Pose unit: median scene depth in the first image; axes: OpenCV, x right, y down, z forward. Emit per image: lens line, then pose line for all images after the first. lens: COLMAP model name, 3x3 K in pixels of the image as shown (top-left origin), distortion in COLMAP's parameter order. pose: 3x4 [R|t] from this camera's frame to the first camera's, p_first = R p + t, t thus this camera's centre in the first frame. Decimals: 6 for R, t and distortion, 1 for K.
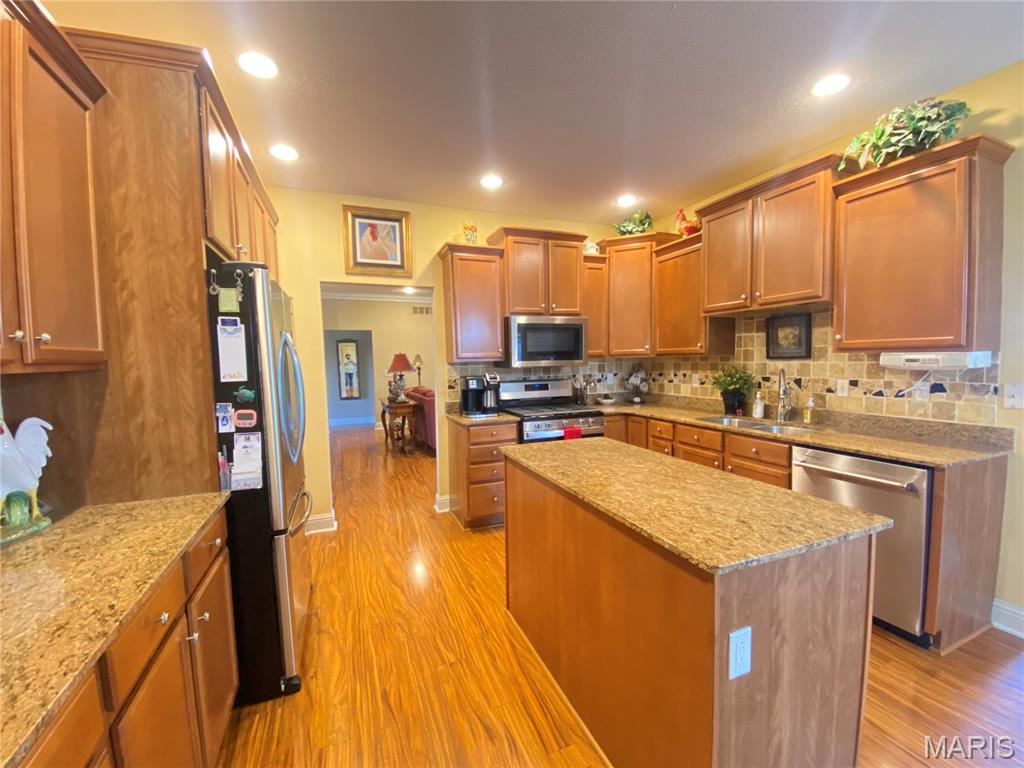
lens RADIAL K [[416.2, 0, 511.7], [0, 416.2, 382.3], [0, 0, 1]] dist [-0.000179, -0.002107]
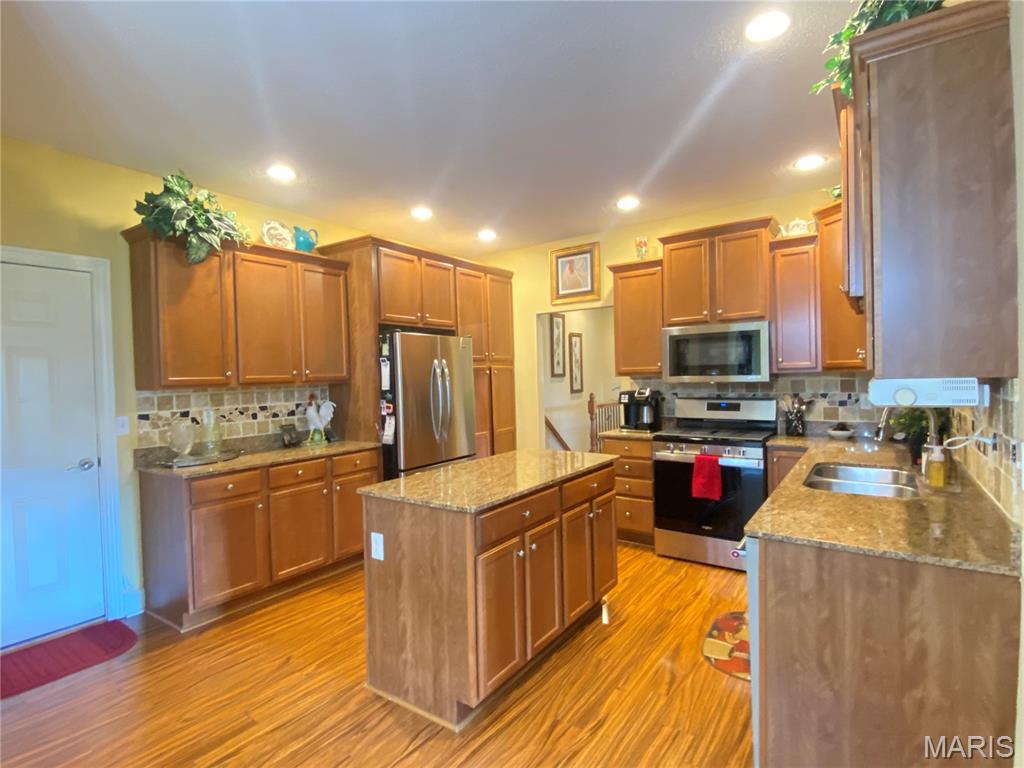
lens RADIAL K [[514.5, 0, 511.8], [0, 514.5, 387.5], [0, 0, 1]] dist [0.005367, 0.000208]
pose [[0.542566, 0.025598, -0.839623, 1.047395], [-0.033072, 0.999412, 0.009098, -0.033012], [0.839362, 0.022832, 0.543093, 0.094979]]
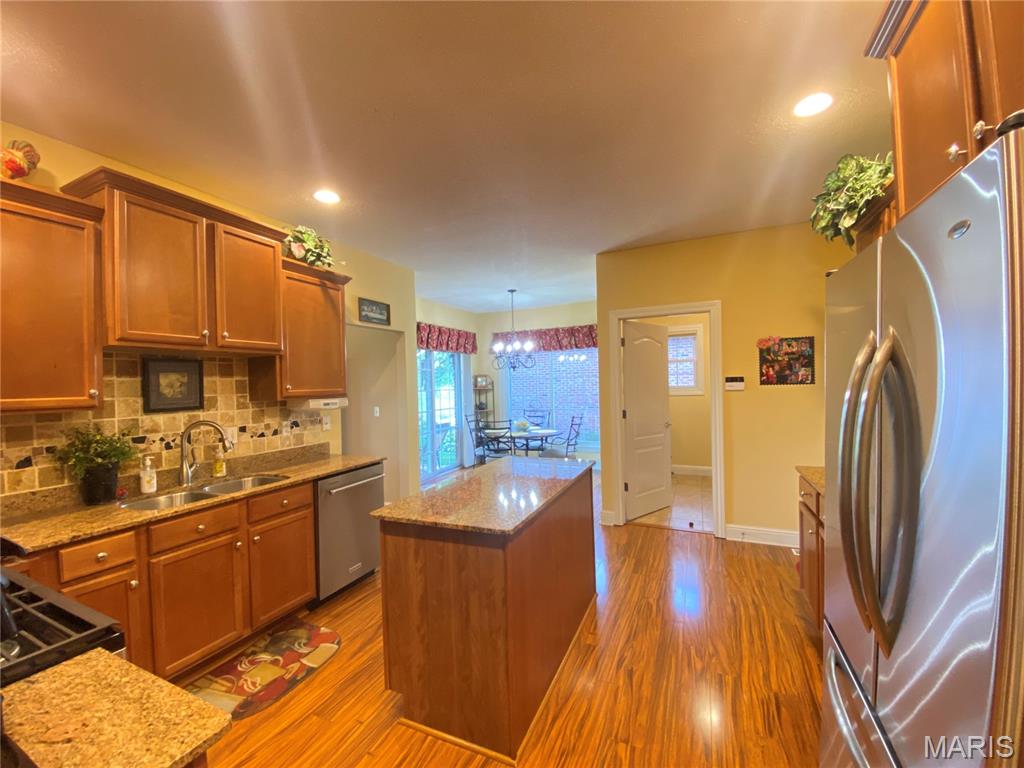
lens RADIAL K [[416.2, 0, 508.3], [0, 416.2, 383.2], [0, 0, 1]] dist [-0.000179, -0.002107]
pose [[-0.675677, 0.041329, 0.736038, -0.445109], [0.084518, 0.996187, 0.021650, -0.079748], [-0.732337, 0.076836, -0.676594, 1.168380]]
